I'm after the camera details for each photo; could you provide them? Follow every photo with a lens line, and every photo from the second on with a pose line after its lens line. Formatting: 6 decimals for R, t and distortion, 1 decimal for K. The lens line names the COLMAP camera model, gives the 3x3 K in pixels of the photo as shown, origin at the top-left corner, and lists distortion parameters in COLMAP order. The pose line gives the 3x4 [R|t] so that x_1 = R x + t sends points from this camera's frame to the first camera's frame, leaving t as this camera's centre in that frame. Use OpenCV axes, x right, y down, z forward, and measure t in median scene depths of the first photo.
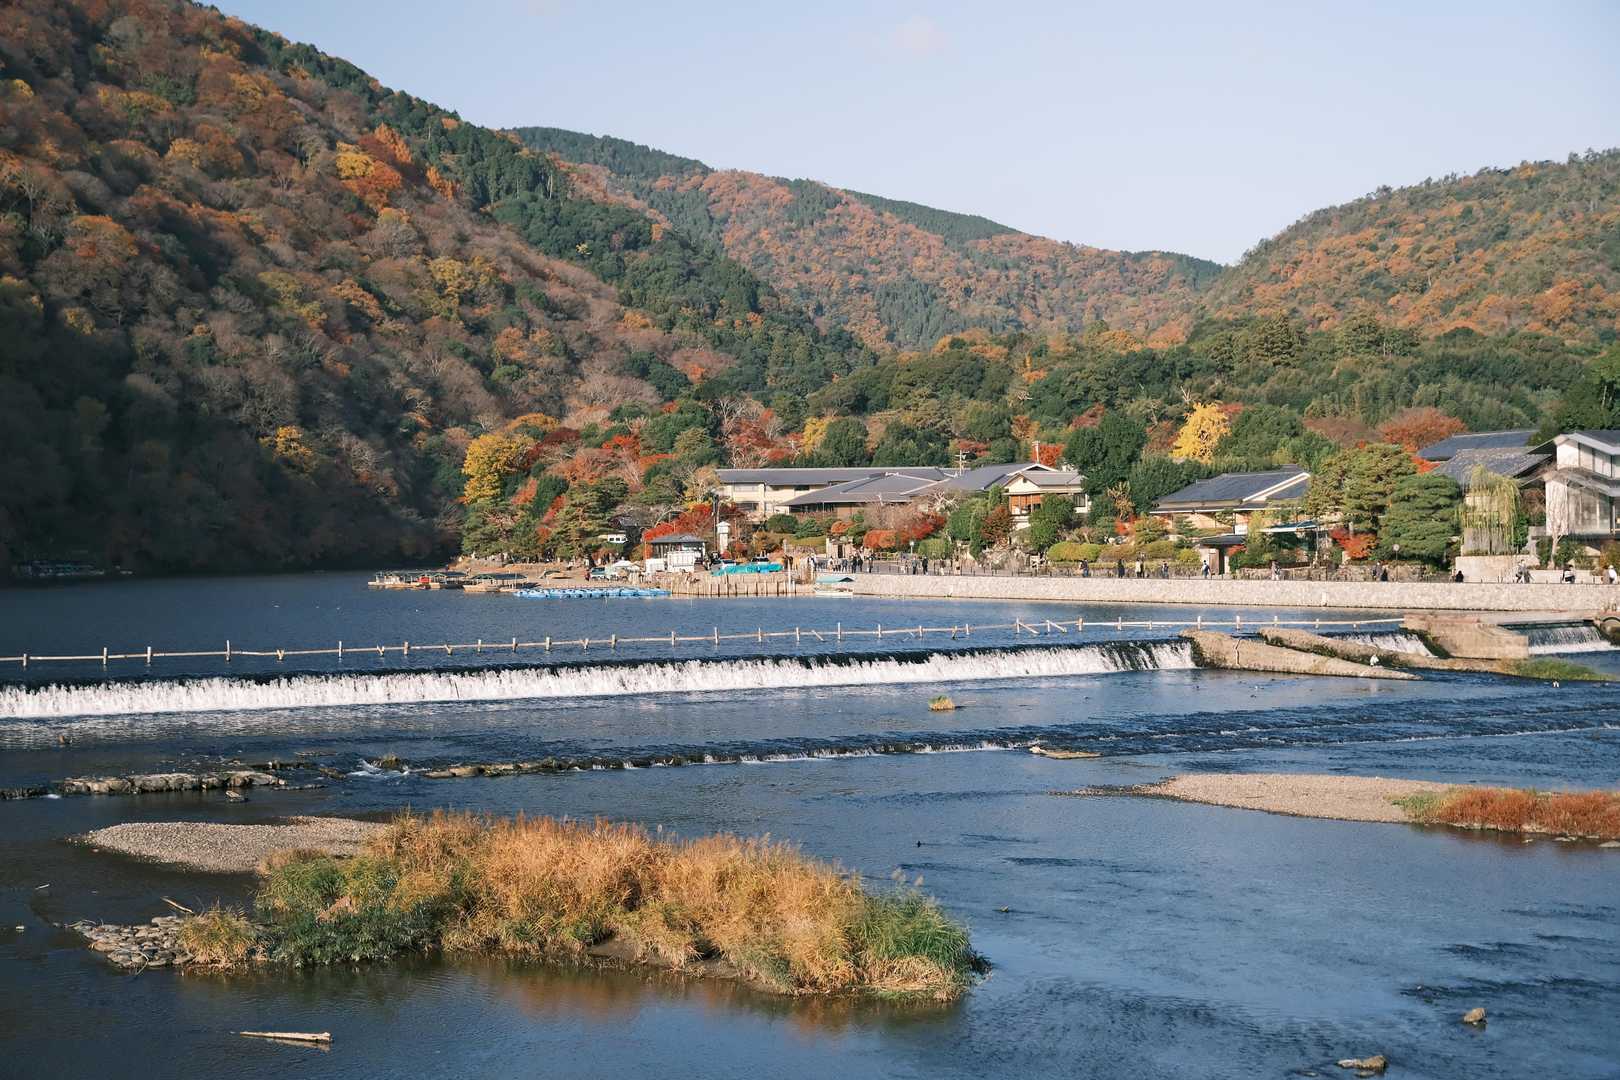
lens RADIAL K [[3115.8, 0, 810.0], [0, 3115.8, 540.0], [0, 0, 1]] dist [-0.007896, 0.004969]
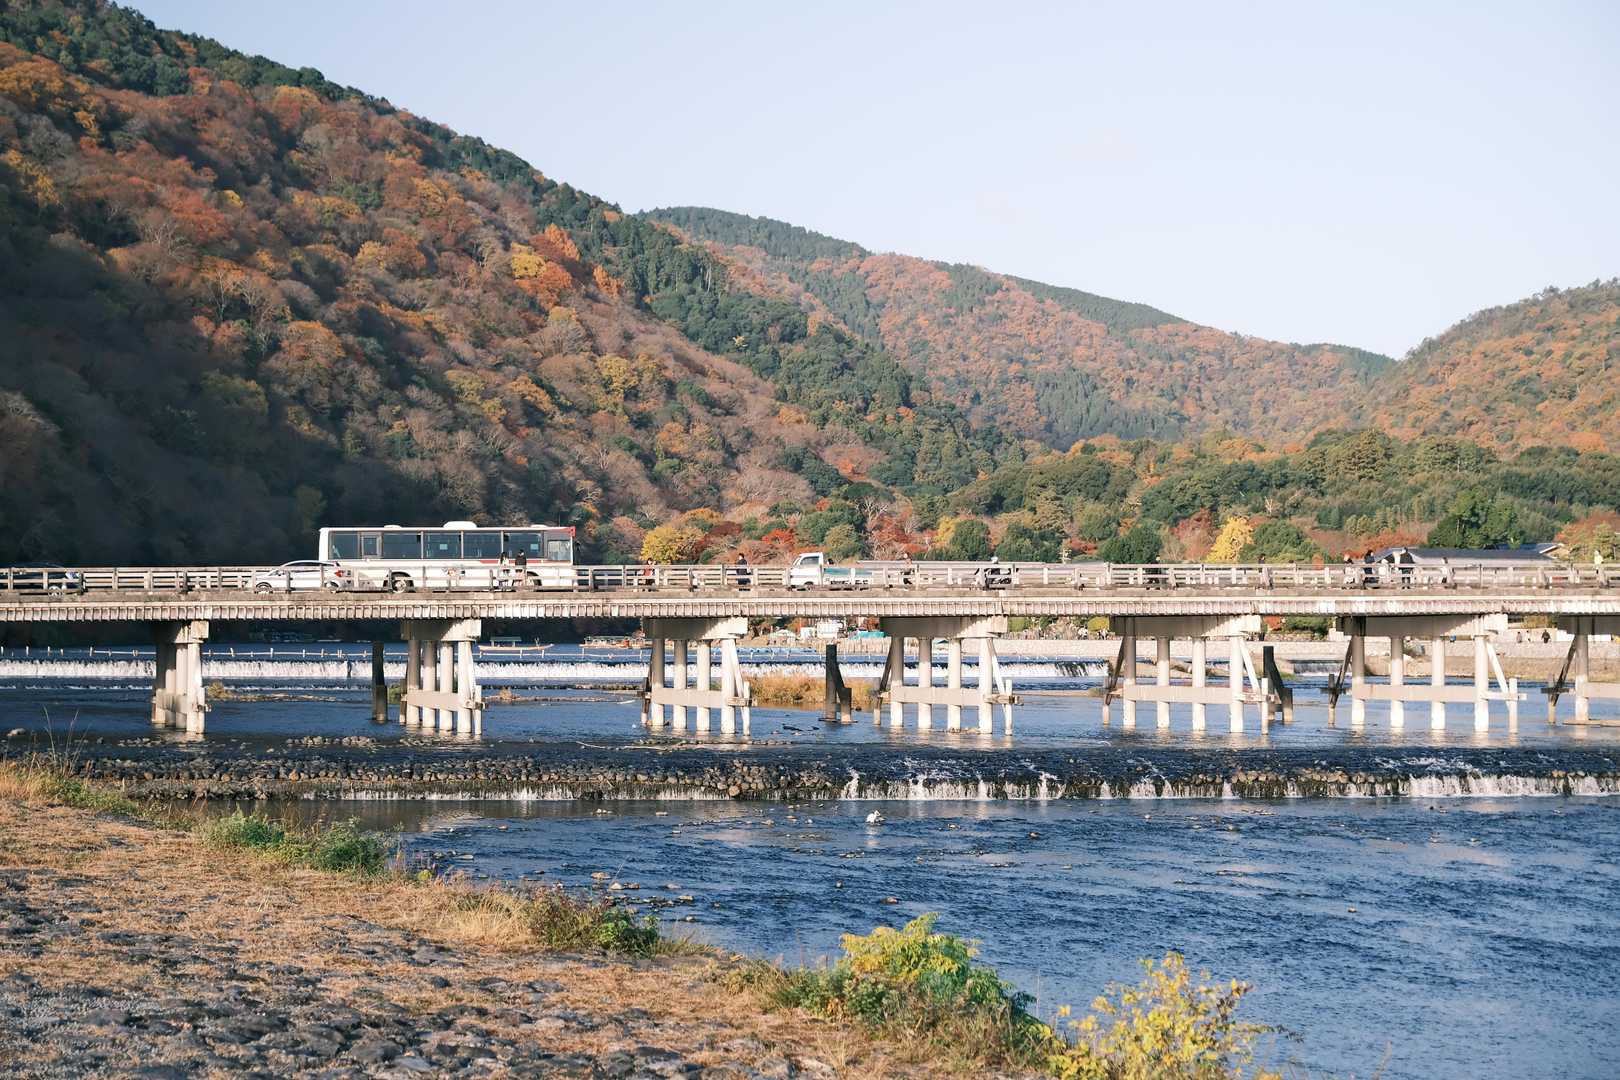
lens RADIAL K [[3288.7, 0, 810.0], [0, 3288.7, 540.0], [0, 0, 1]] dist [0.762857, 0.041269]
pose [[0.998656, 0.019329, -0.048089, 0.005263], [-0.020709, 0.999383, -0.028365, 0.002534], [0.047511, 0.029323, 0.998440, -0.118399]]
